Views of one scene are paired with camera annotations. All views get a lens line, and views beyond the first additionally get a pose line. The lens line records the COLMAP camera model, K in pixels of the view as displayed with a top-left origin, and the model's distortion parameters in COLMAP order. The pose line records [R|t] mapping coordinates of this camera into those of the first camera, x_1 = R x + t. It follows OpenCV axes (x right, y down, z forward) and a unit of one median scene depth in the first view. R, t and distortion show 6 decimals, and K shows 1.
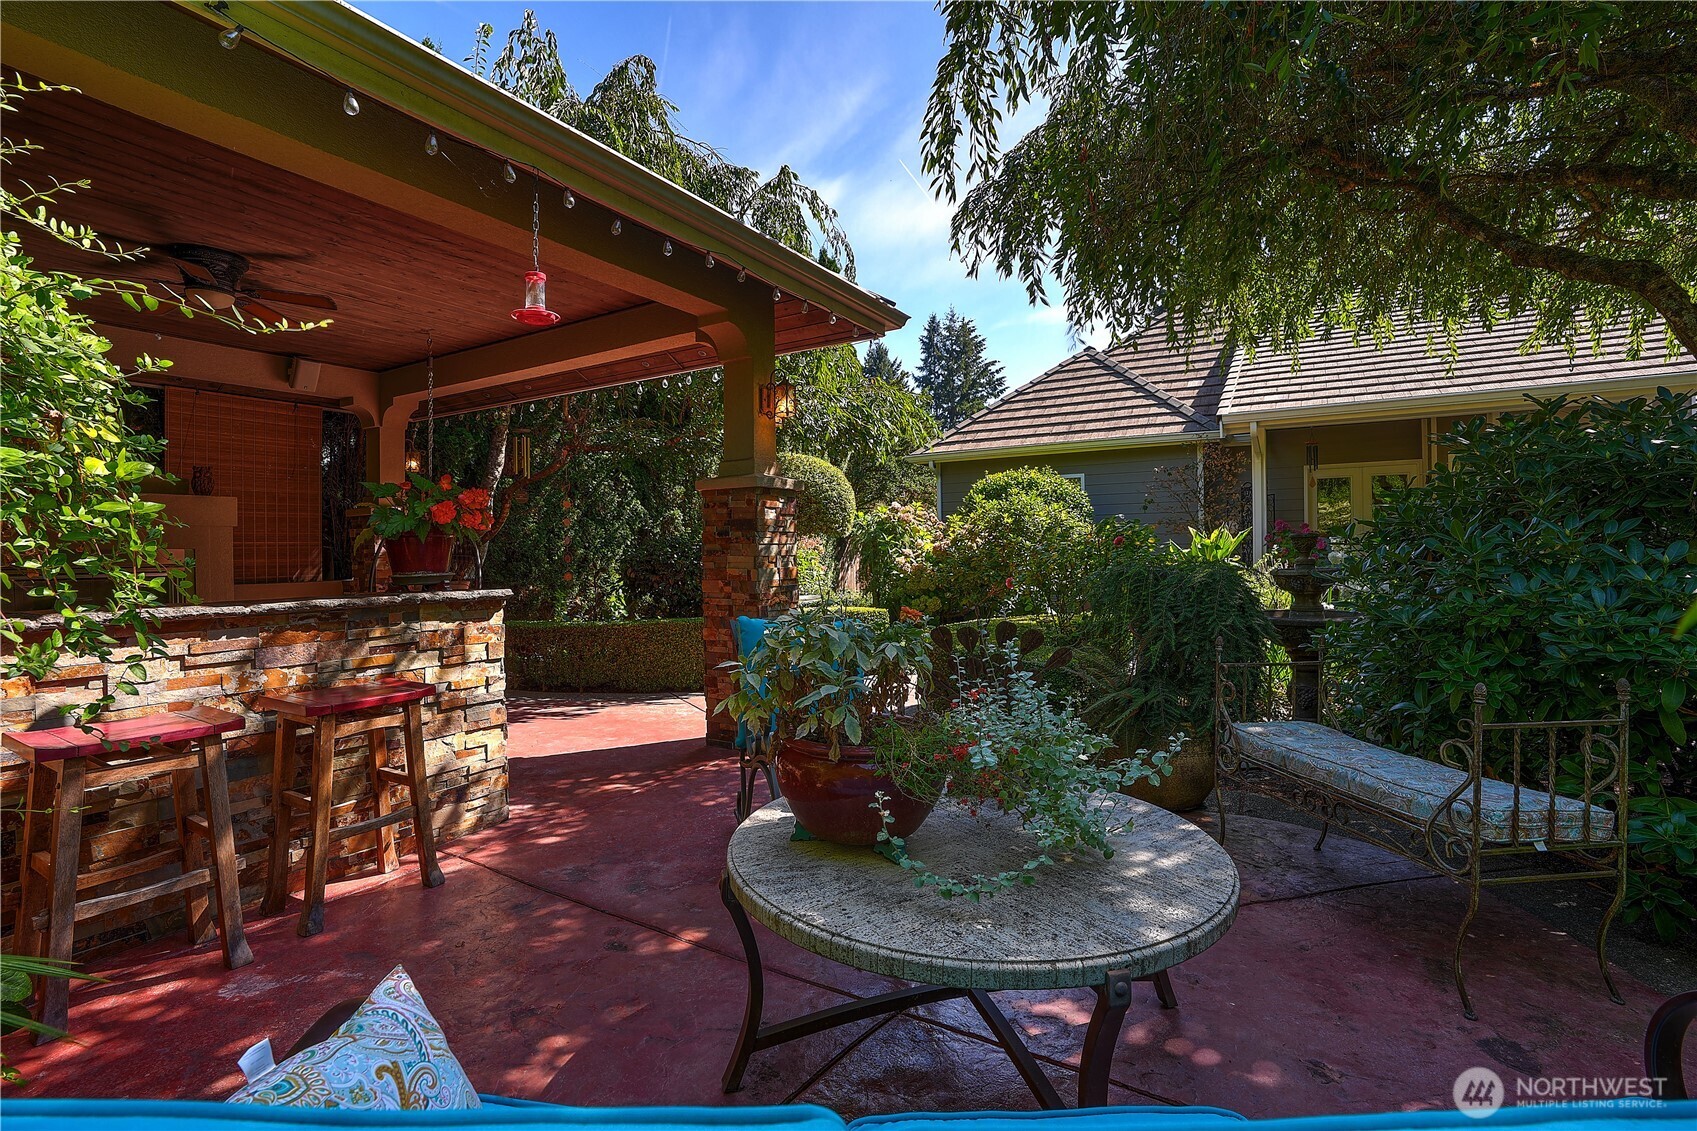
lens RADIAL K [[786.0, 0, 846.1], [0, 786.0, 559.4], [0, 0, 1]] dist [-0.038864, 0.010100]
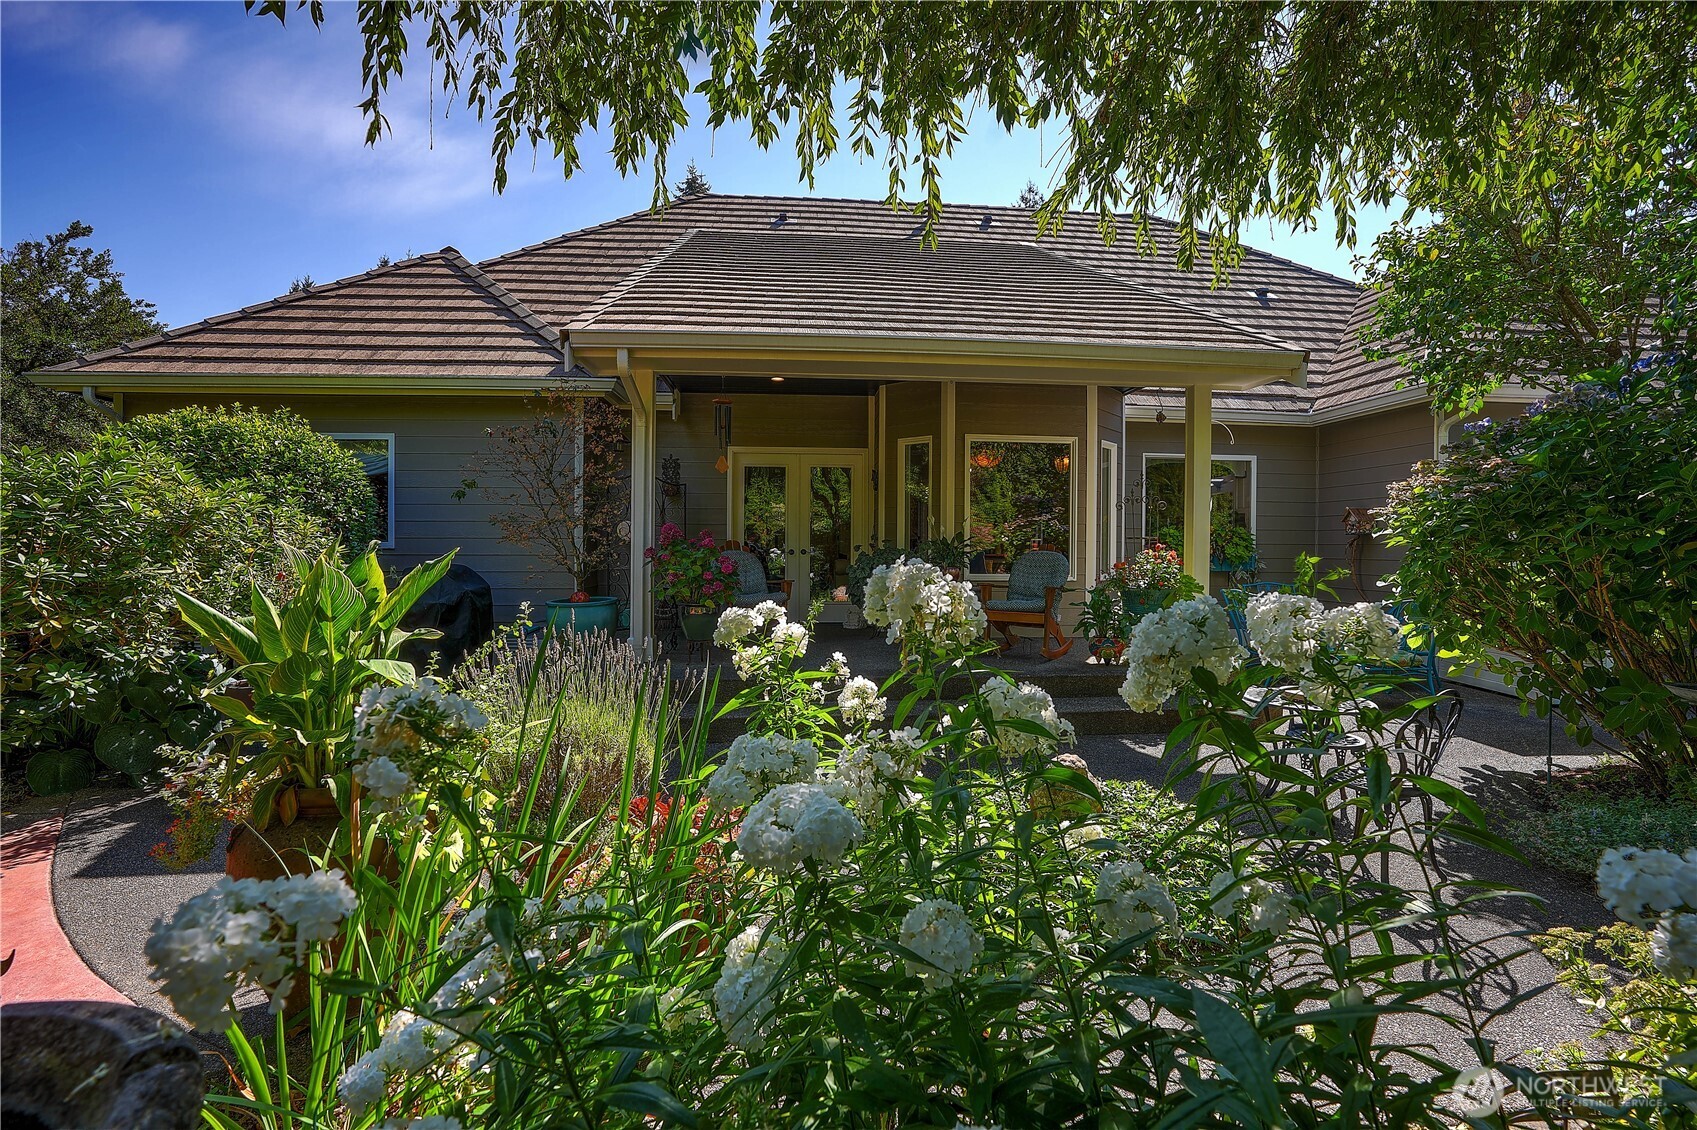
lens RADIAL K [[786.0, 0, 849.1], [0, 786.0, 555.8], [0, 0, 1]] dist [-0.038864, 0.010100]
pose [[0.809811, 0.010811, 0.586591, 0.247935], [-0.010641, 0.999936, -0.003739, -0.020946], [-0.586594, -0.003214, 0.809874, 0.340787]]
